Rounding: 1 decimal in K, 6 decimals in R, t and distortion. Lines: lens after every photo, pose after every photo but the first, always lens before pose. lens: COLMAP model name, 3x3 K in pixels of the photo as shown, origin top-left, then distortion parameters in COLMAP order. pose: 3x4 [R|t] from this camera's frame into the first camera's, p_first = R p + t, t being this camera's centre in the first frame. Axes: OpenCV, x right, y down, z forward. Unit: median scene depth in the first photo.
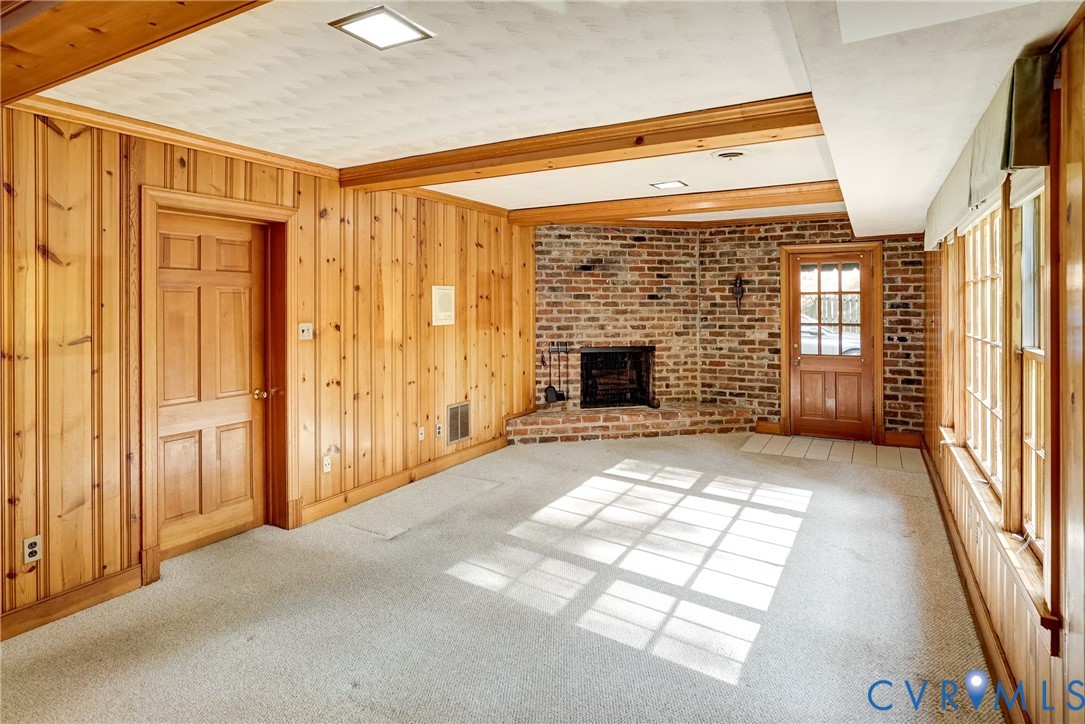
lens RADIAL K [[616.9, 0, 541.5], [0, 616.9, 306.3], [0, 0, 1]] dist [-0.033396, 0.000140]
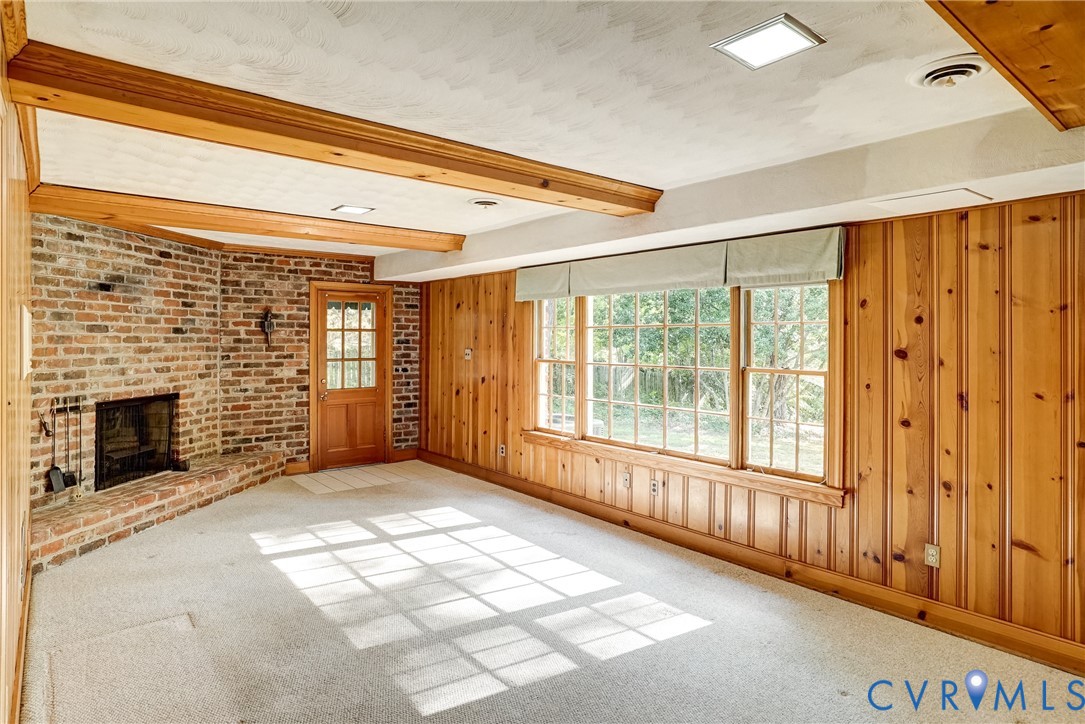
lens RADIAL K [[600.1, 0, 541.4], [0, 600.1, 342.5], [0, 0, 1]] dist [-0.016626, 0.000707]
pose [[0.375712, -0.001545, 0.926735, -0.360050], [-0.001629, 0.999996, 0.002327, -0.002401], [-0.926735, -0.002384, 0.375708, 0.292689]]
